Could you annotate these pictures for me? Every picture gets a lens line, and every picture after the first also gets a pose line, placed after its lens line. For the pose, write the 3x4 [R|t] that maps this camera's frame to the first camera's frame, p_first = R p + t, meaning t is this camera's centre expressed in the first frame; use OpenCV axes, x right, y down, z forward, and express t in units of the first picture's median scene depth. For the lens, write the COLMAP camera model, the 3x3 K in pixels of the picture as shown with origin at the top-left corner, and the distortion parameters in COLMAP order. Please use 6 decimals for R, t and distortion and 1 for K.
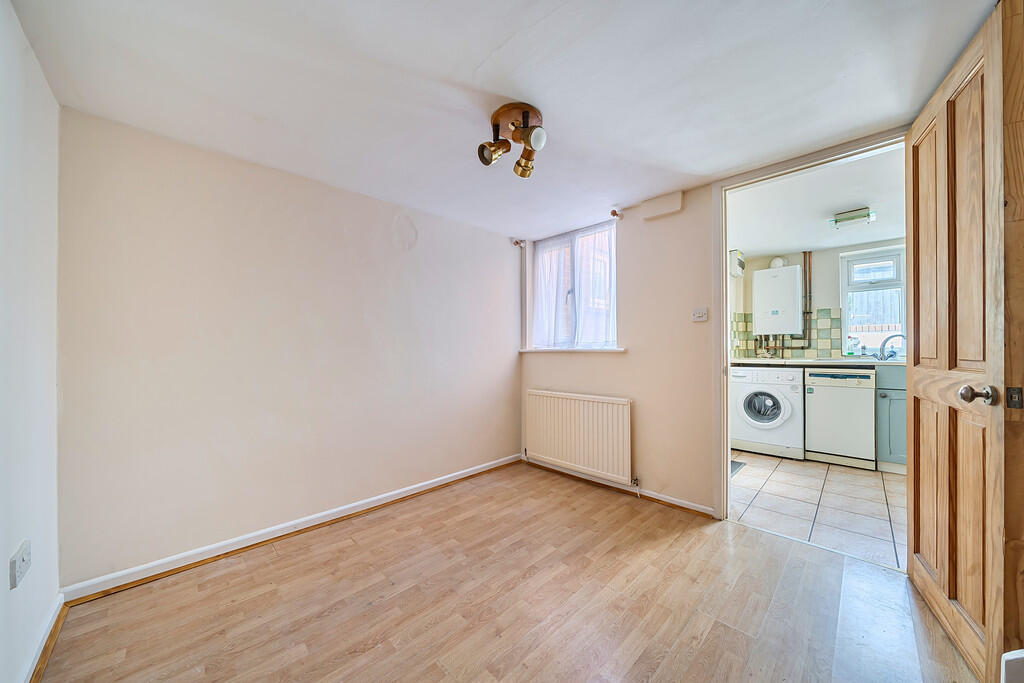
lens RADIAL K [[350.9, 0, 507.1], [0, 350.9, 348.8], [0, 0, 1]] dist [-0.008754, -0.000149]
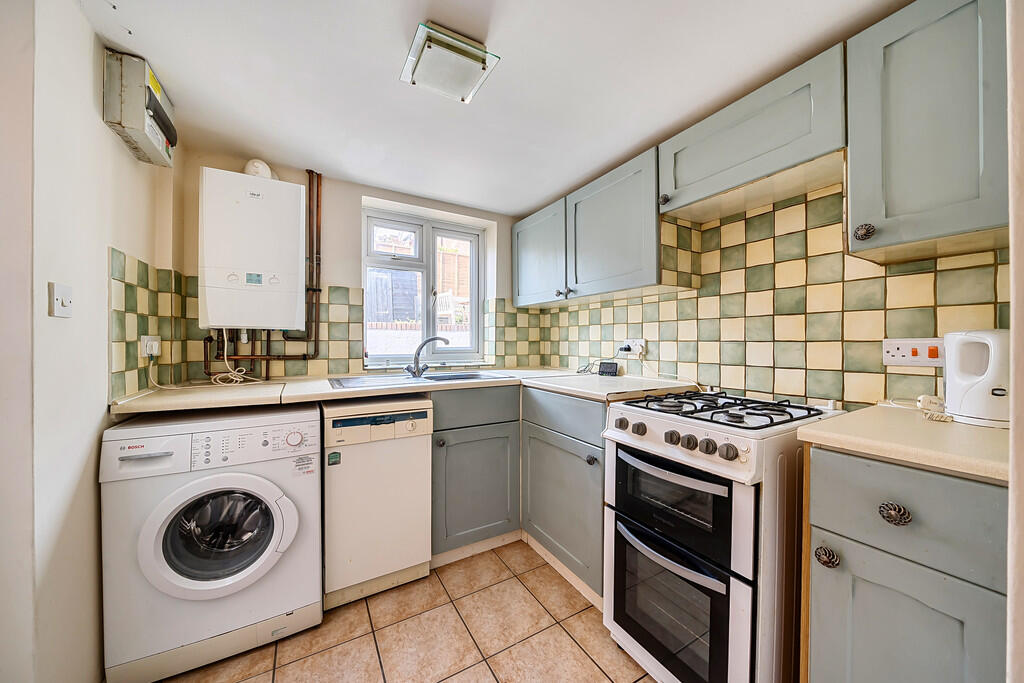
lens RADIAL K [[350.9, 0, 506.5], [0, 350.9, 343.3], [0, 0, 1]] dist [-0.008754, -0.000149]
pose [[0.258462, -0.000354, 0.966021, 0.431318], [-0.005747, 0.999982, 0.001905, -0.026051], [-0.966004, -0.006044, 0.258455, 0.586285]]
